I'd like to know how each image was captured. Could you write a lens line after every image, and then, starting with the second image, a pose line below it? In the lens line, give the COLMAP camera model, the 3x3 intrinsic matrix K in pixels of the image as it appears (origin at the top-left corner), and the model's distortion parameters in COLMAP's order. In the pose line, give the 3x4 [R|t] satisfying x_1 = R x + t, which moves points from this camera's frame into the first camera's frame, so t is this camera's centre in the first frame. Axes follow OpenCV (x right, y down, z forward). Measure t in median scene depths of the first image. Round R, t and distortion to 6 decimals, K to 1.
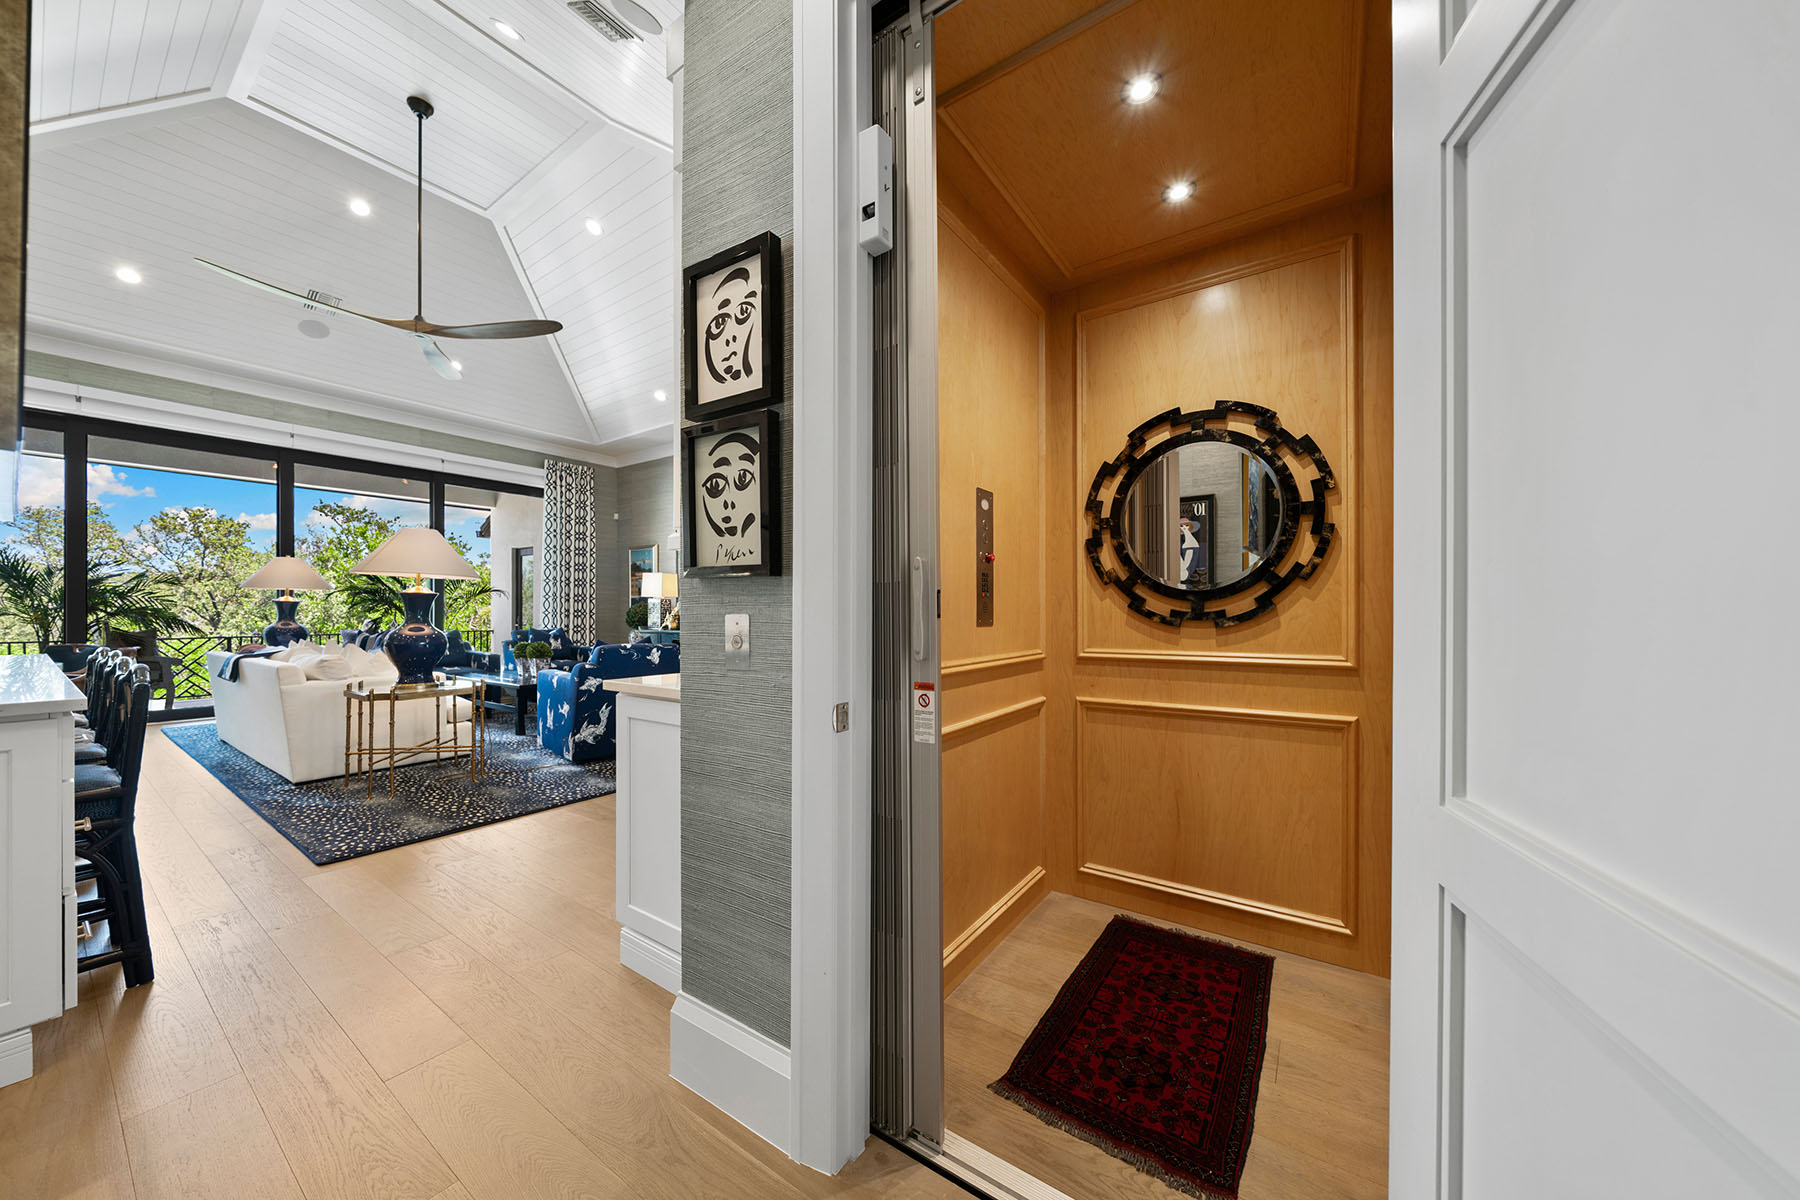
lens RADIAL K [[613.9, 0, 894.7], [0, 613.9, 609.8], [0, 0, 1]] dist [0.000356, -0.000012]
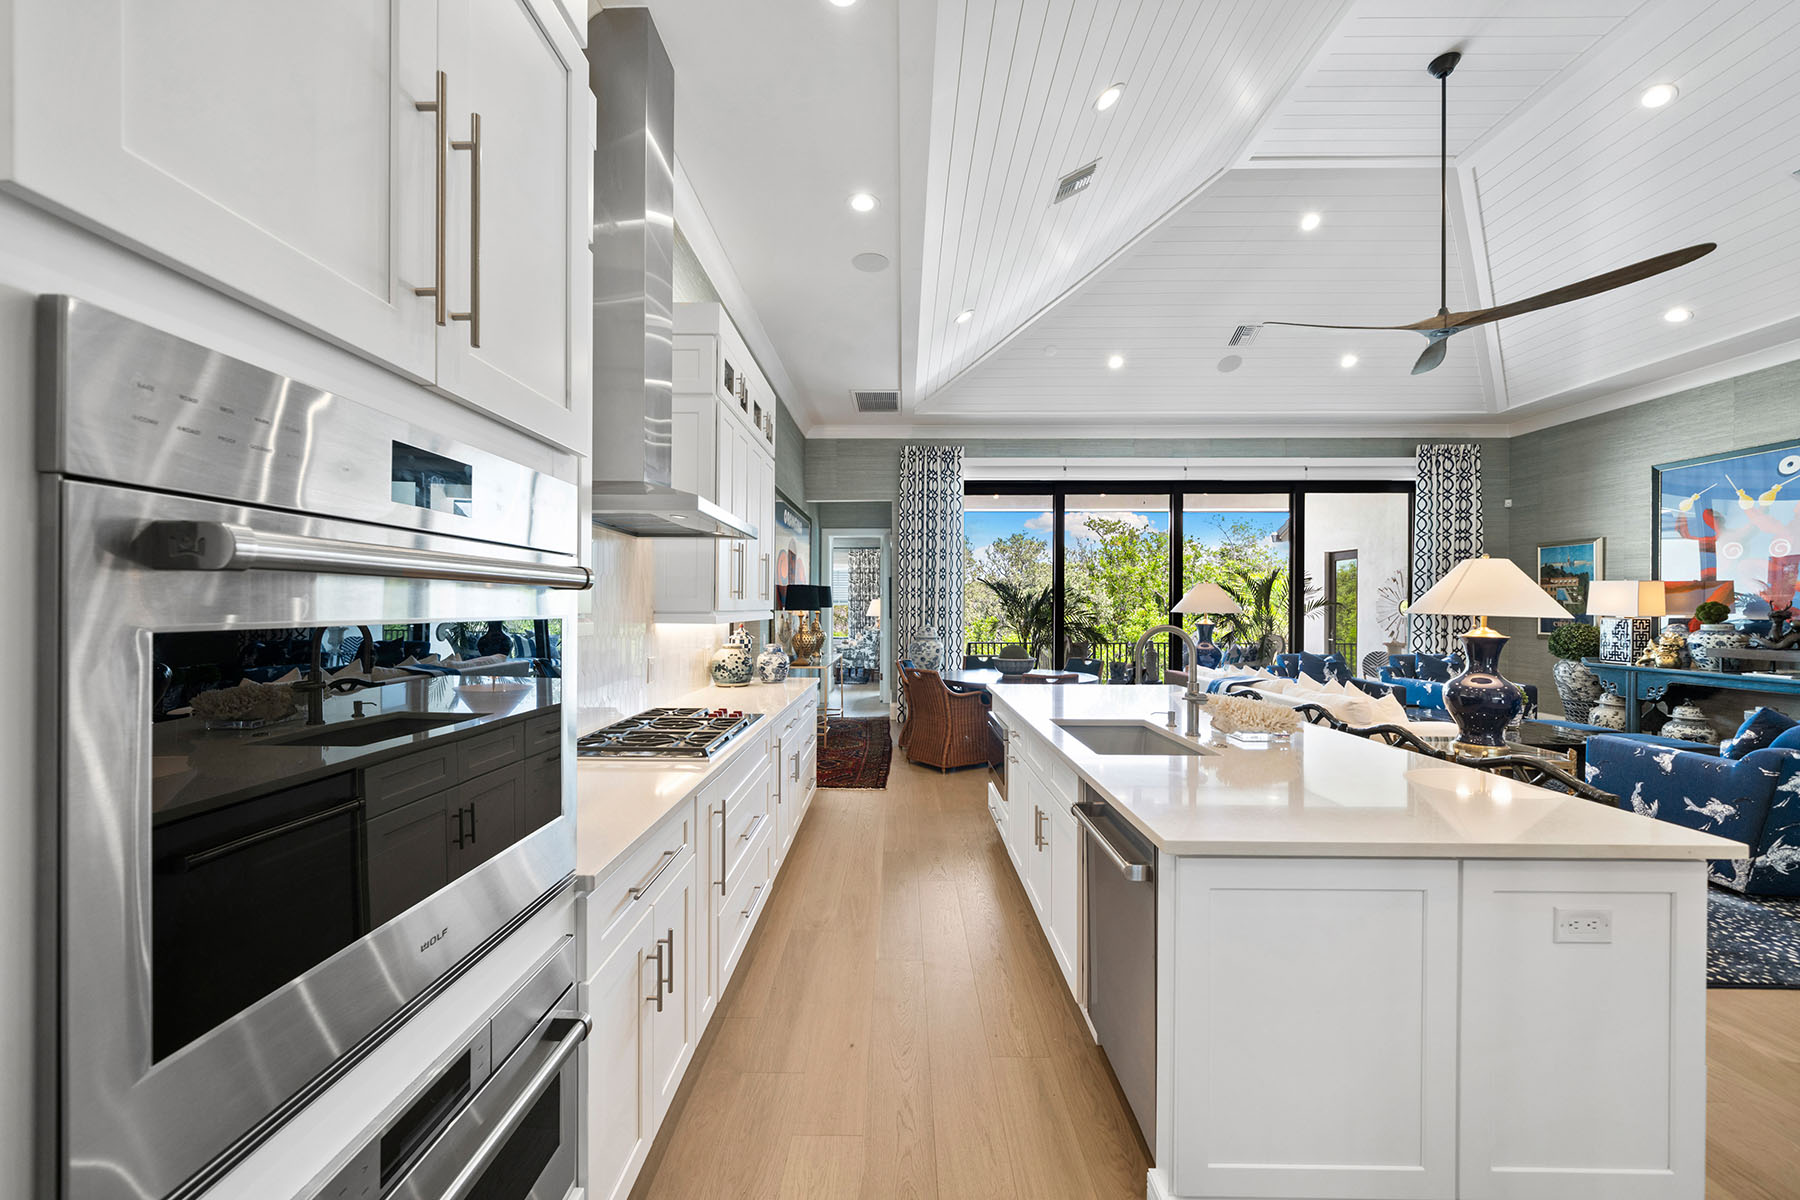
lens RADIAL K [[685.3, 0, 898.3], [0, 685.3, 606.6], [0, 0, 1]] dist [-0.002013, -0.000077]
pose [[0.571576, -0.000438, -0.820549, -0.228146], [0.002988, 0.999994, 0.001547, -0.035262], [0.820544, -0.003336, 0.571574, -0.092136]]
